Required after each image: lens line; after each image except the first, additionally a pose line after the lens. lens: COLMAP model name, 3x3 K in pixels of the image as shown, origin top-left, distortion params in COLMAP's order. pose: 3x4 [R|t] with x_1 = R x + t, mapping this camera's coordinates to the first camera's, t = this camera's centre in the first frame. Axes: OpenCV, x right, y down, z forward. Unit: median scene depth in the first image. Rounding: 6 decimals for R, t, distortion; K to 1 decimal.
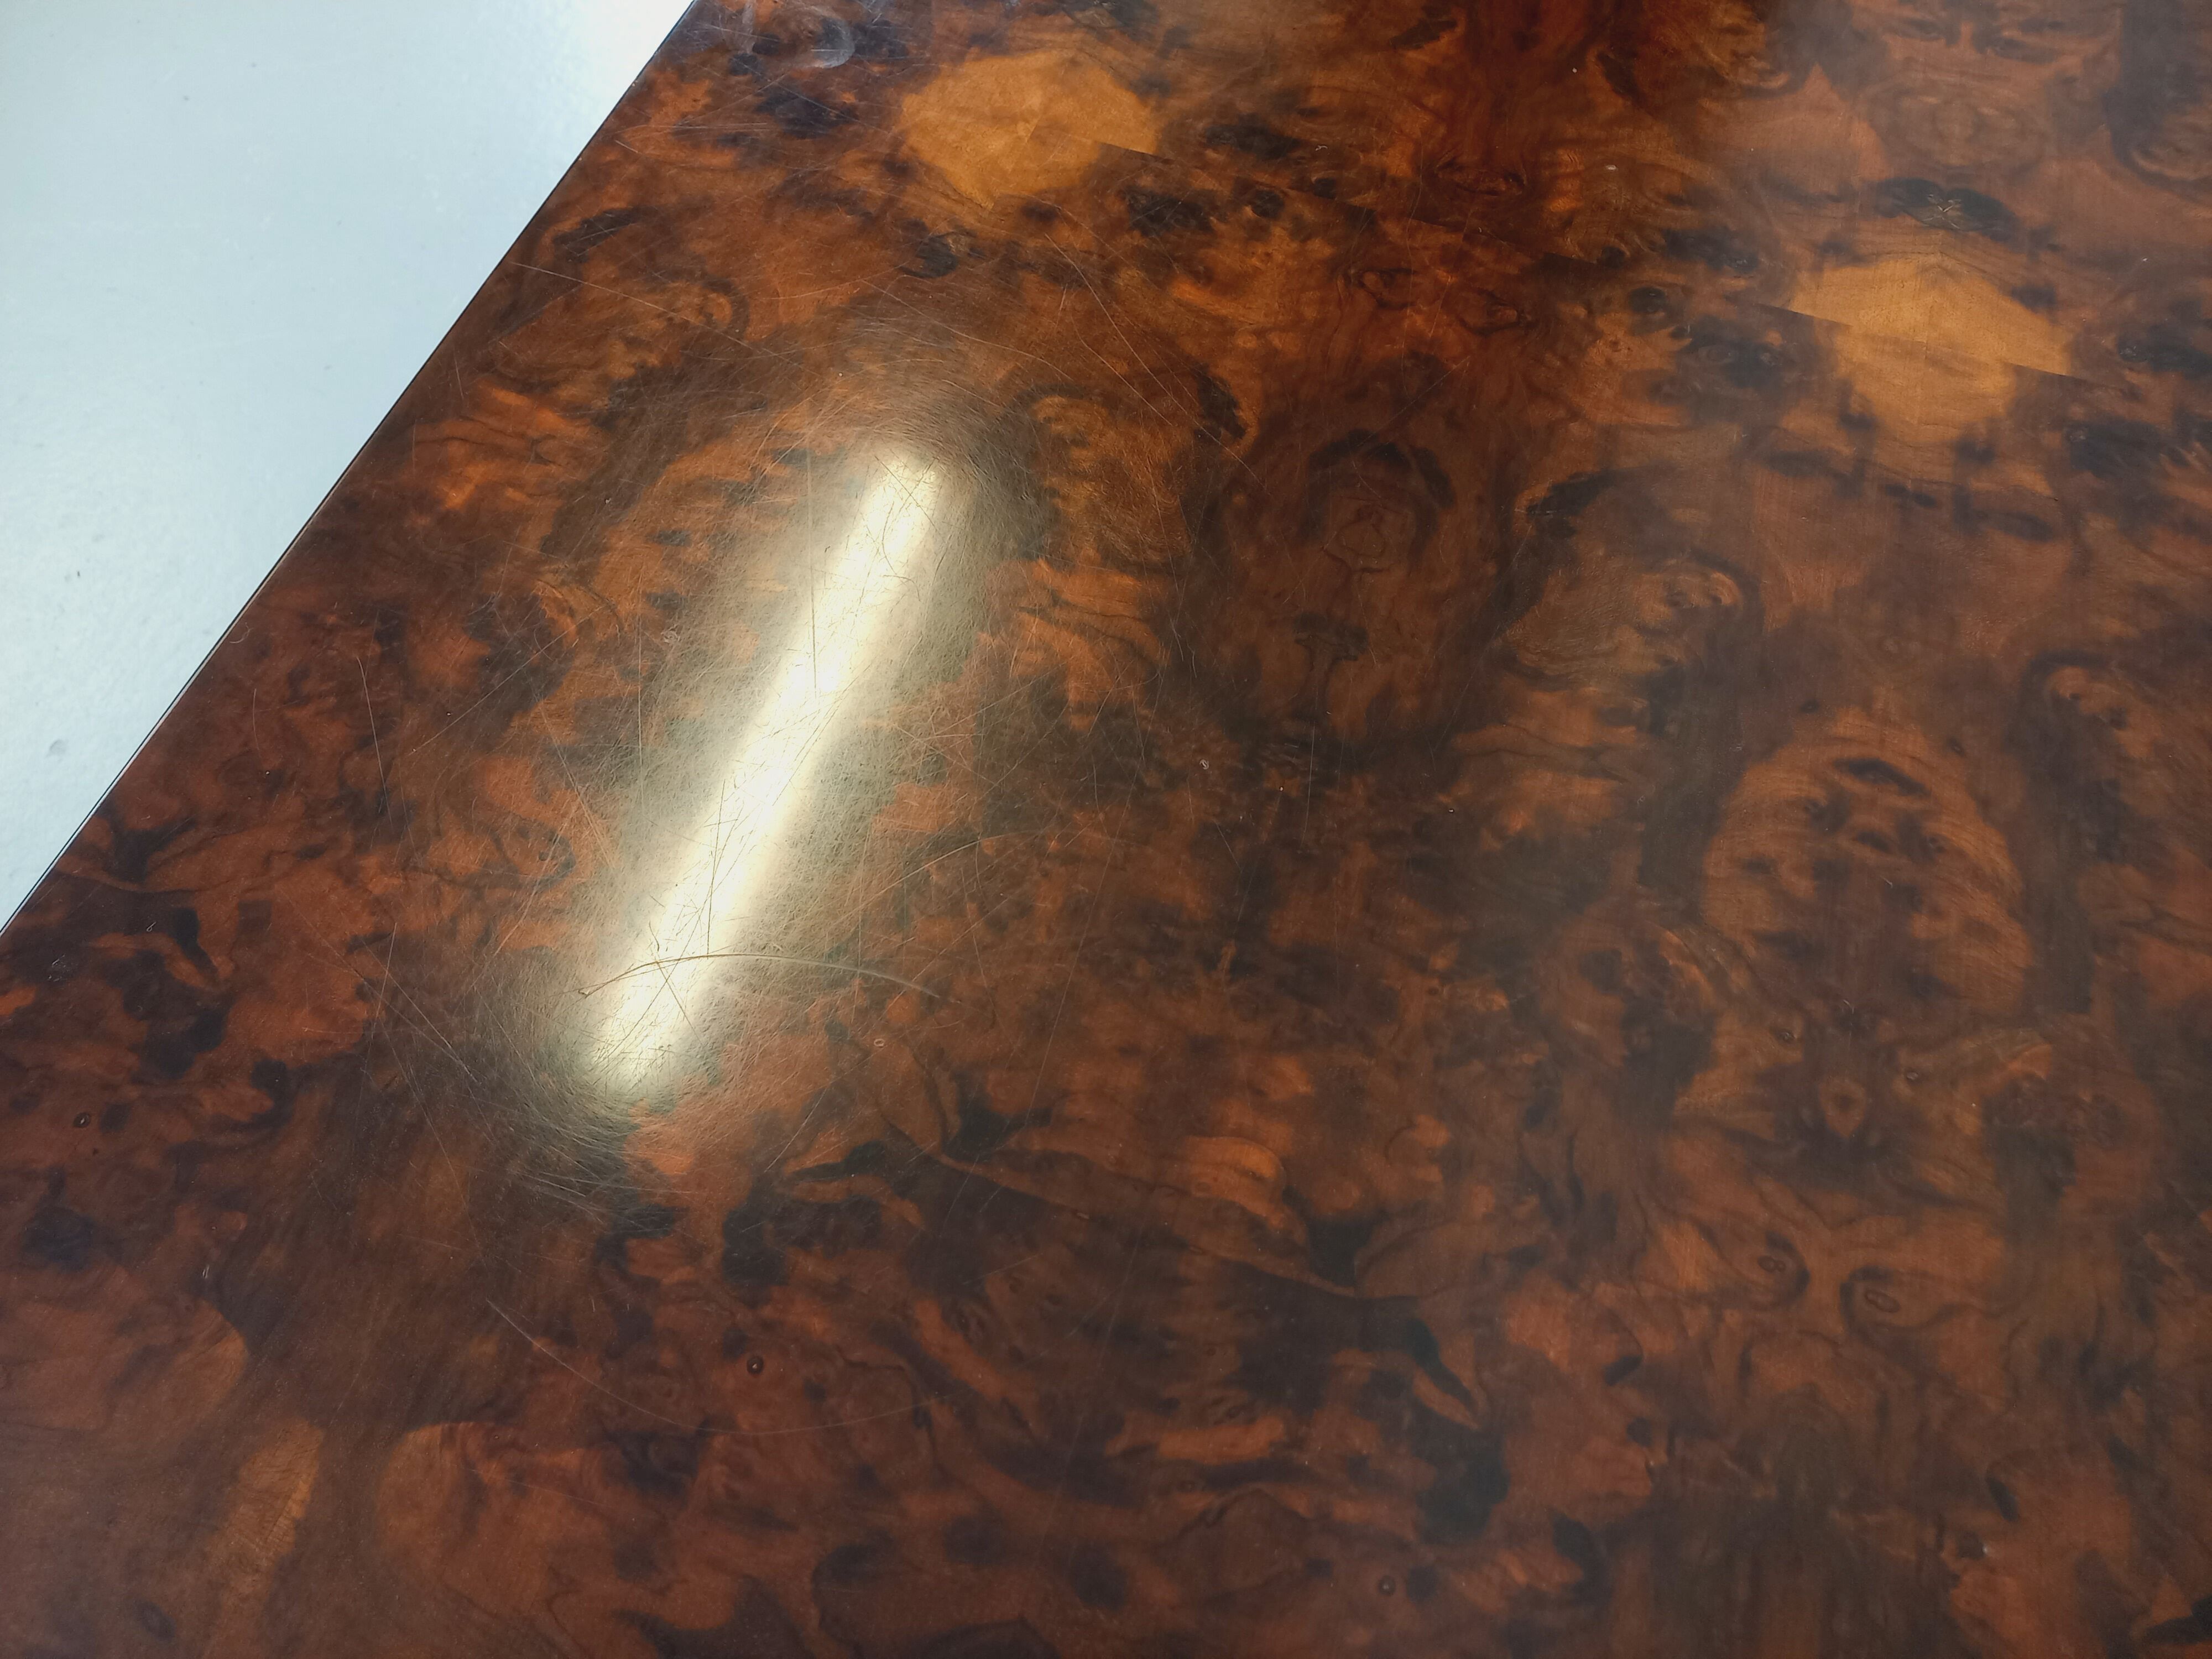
lens RADIAL K [[1630.0, 0, 1103.4], [0, 1630.0, 815.2], [0, 0, 1]] dist [0.066451, -0.075164]
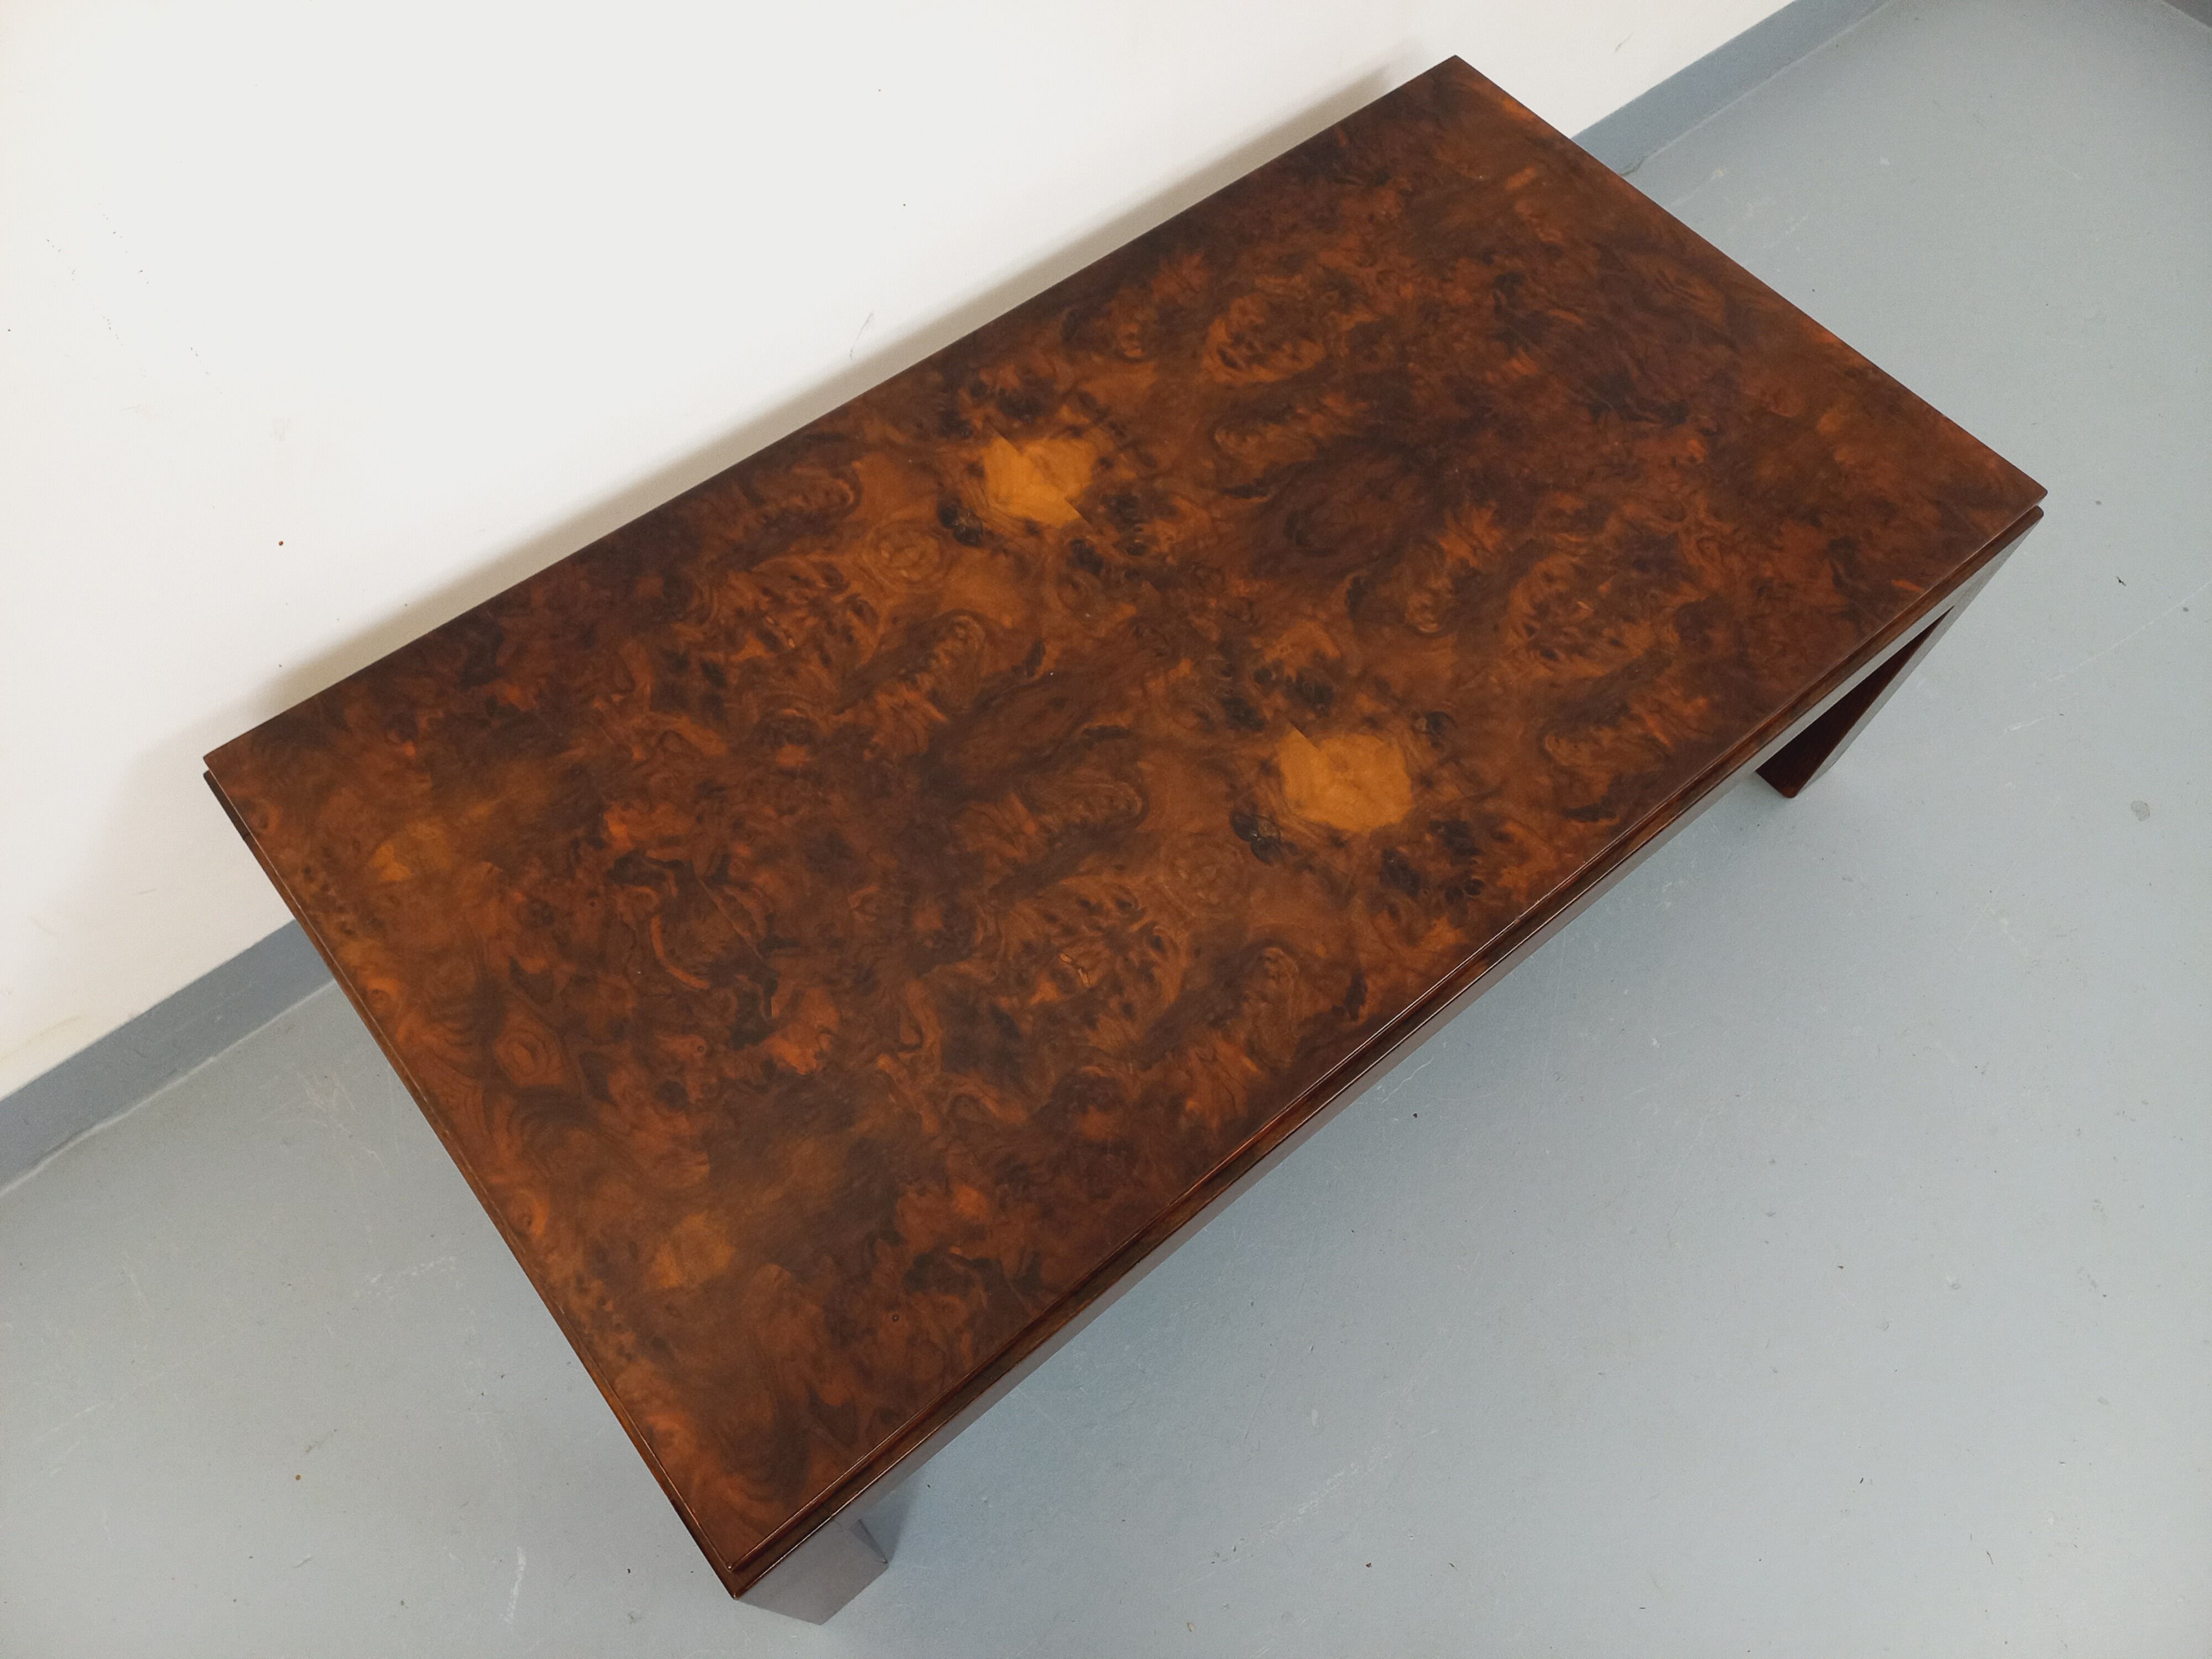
lens RADIAL K [[1630.0, 0, 1124.3], [0, 1630.0, 821.6], [0, 0, 1]] dist [0.066451, -0.075164]
pose [[-0.844221, -0.494241, 0.207406, -0.266723], [0.438014, -0.413126, 0.798417, -2.237815], [-0.308925, 0.764887, 0.565254, 0.118346]]
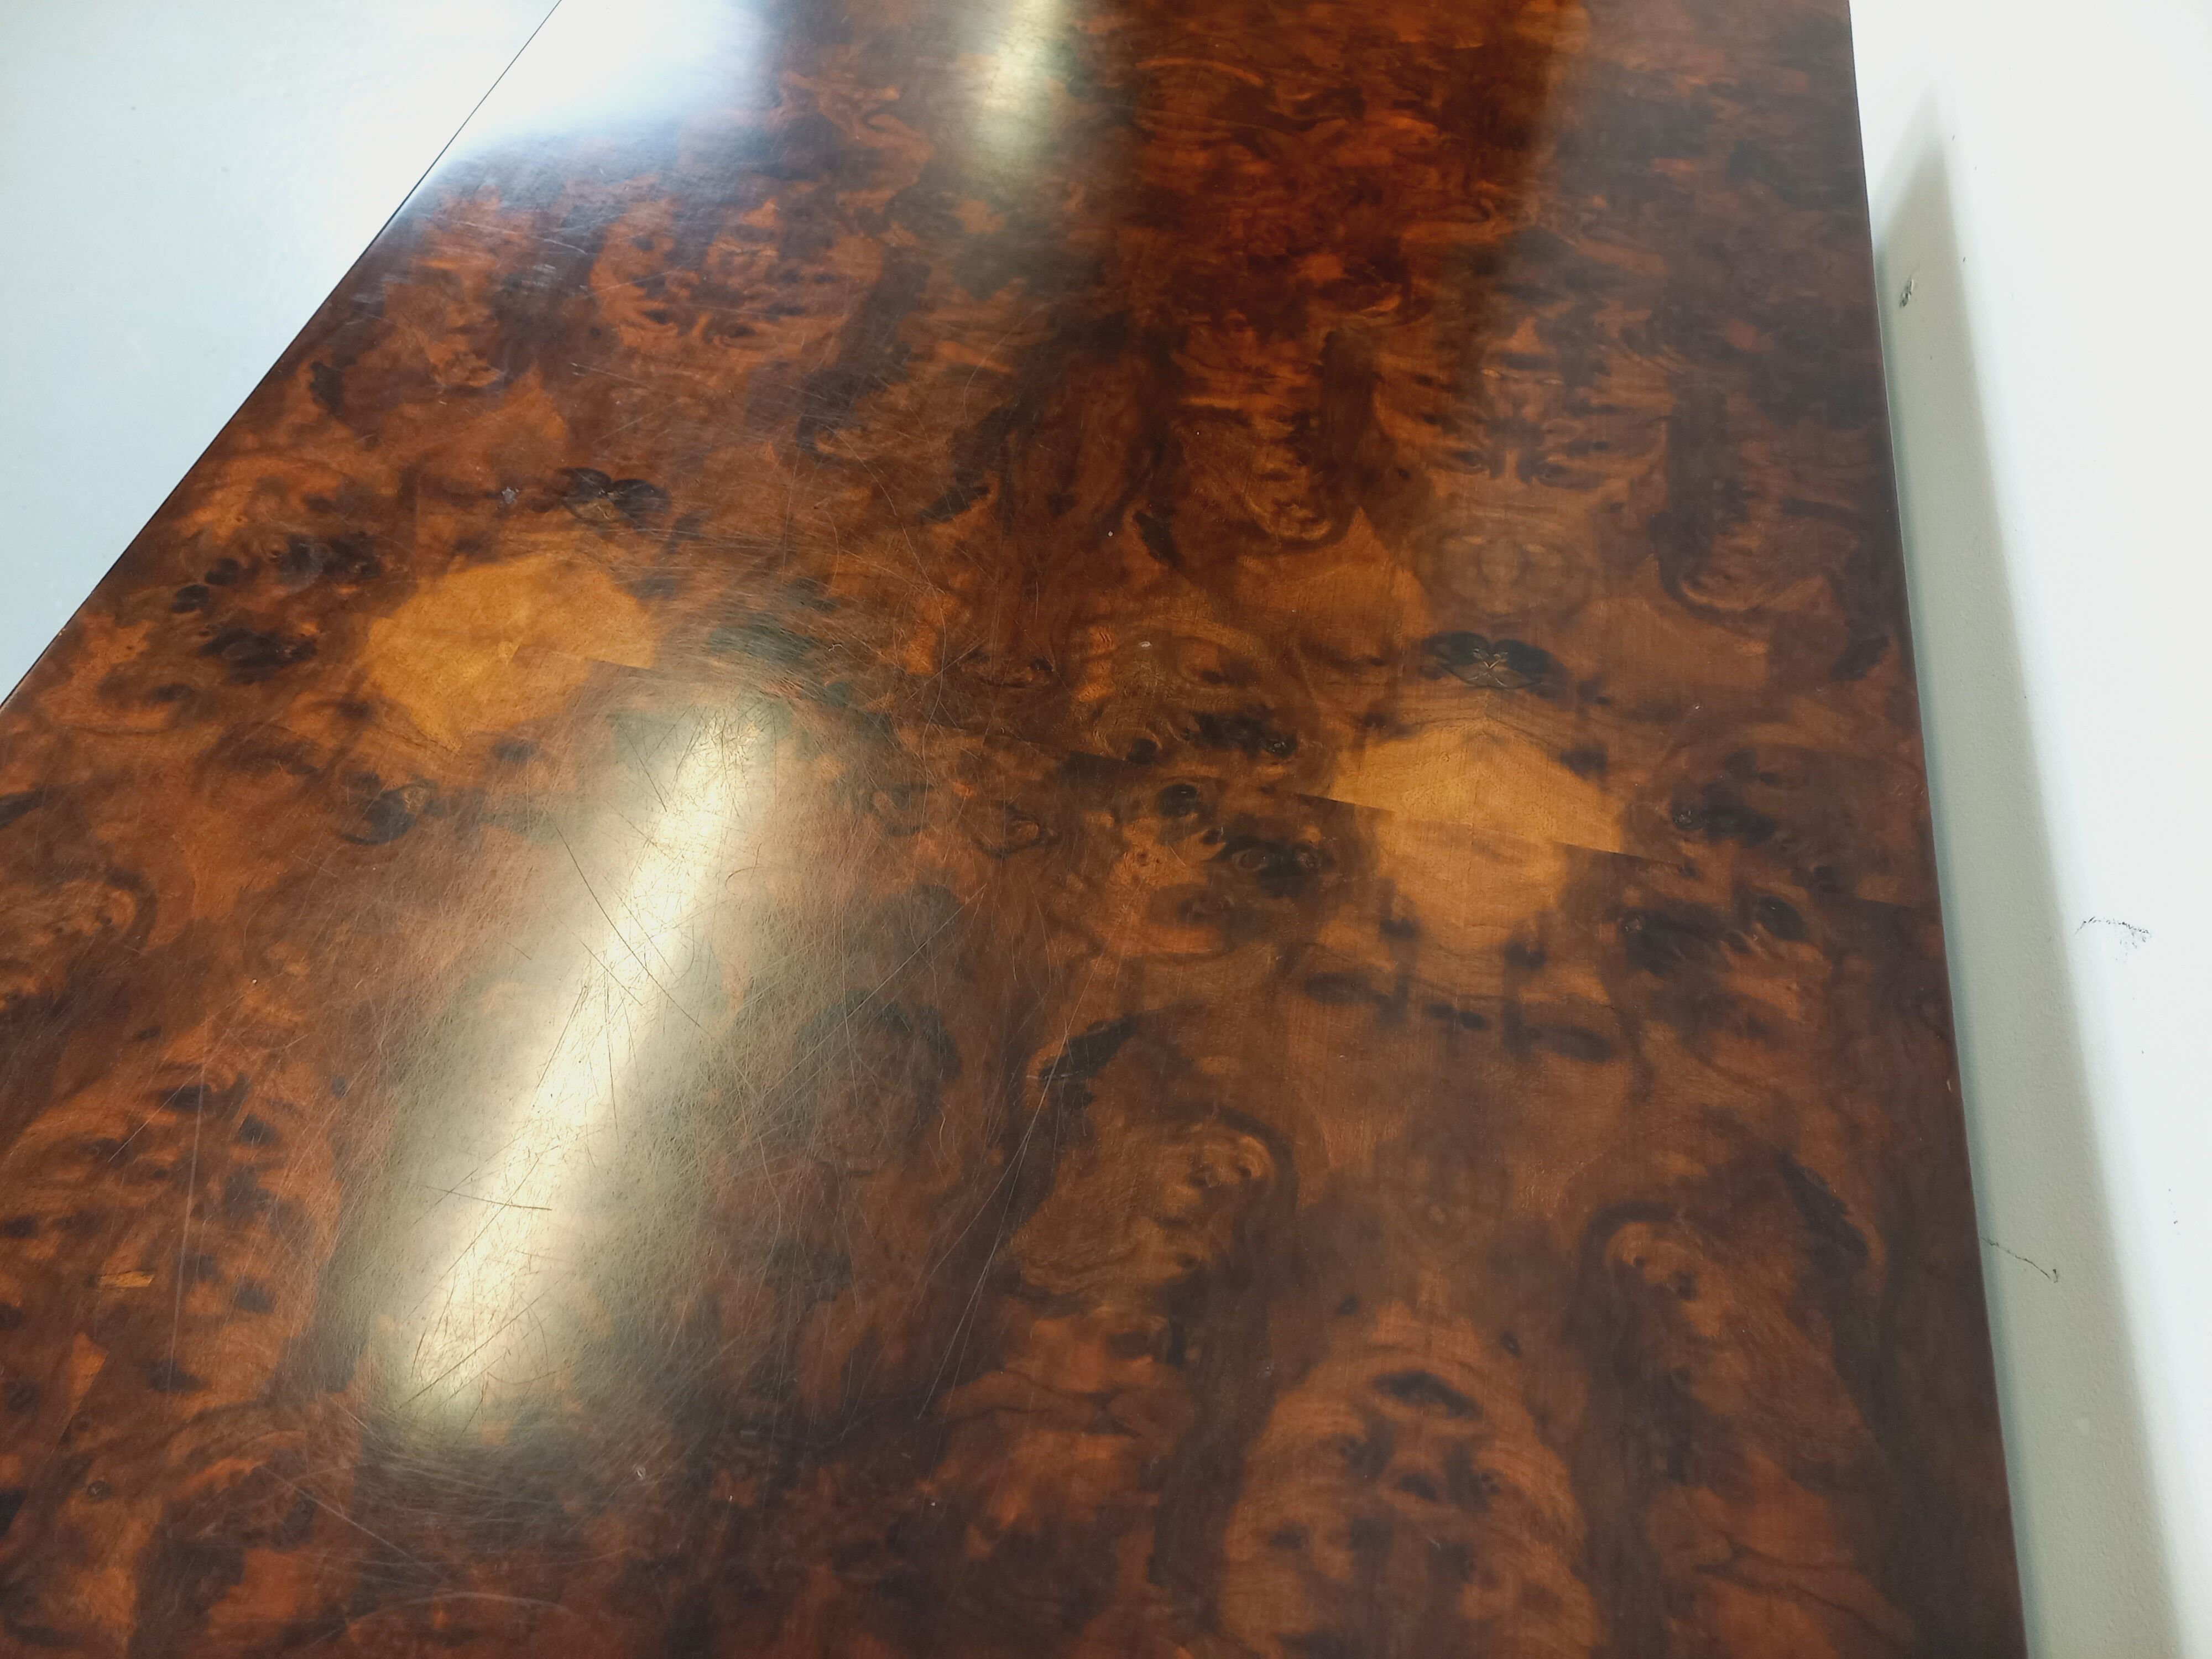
lens RADIAL K [[1630.0, 0, 1096.4], [0, 1630.0, 811.7], [0, 0, 1]] dist [0.066451, -0.075164]
pose [[0.994011, -0.084887, 0.068824, 0.235289], [0.092036, 0.989838, -0.108402, -0.225110], [-0.058922, 0.114087, 0.991722, 0.095506]]
